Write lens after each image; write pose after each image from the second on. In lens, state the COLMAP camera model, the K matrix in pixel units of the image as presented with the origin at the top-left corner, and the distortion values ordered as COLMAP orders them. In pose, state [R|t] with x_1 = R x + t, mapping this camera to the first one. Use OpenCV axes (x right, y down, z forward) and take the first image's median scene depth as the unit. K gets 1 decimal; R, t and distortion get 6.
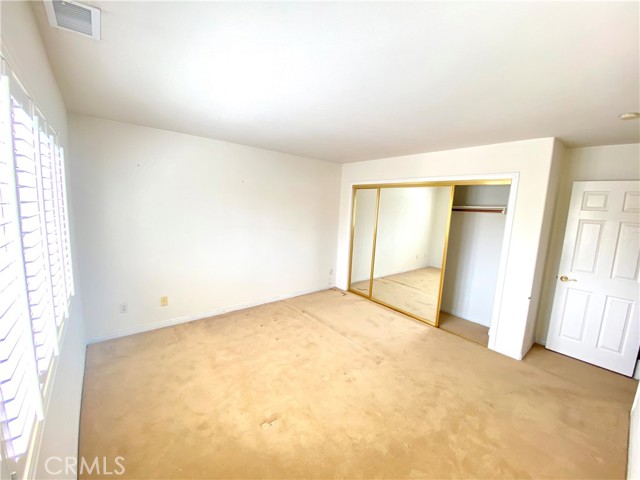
lens RADIAL K [[263.1, 0, 317.9], [0, 263.1, 241.5], [0, 0, 1]] dist [0.028617, -0.023172]
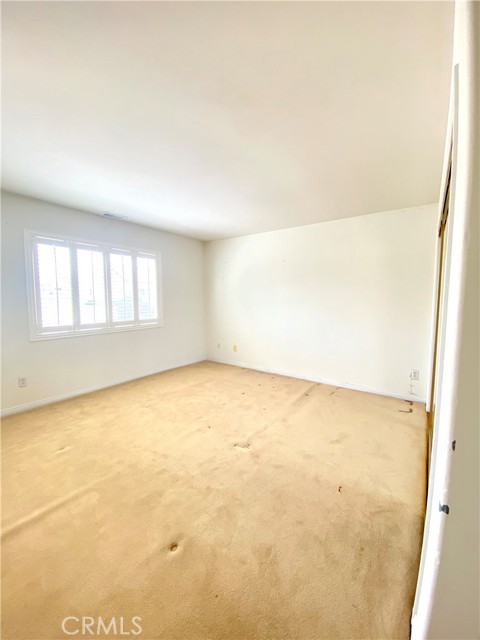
lens RADIAL K [[263.1, 0, 240.0], [0, 263.1, 320.0], [0, 0, 1]] dist [0.028617, -0.023172]
pose [[0.253303, 0.045850, -0.966300, 0.834756], [-0.129907, 0.991441, 0.012989, 0.040507], [0.958625, 0.122239, 0.257091, 0.596456]]
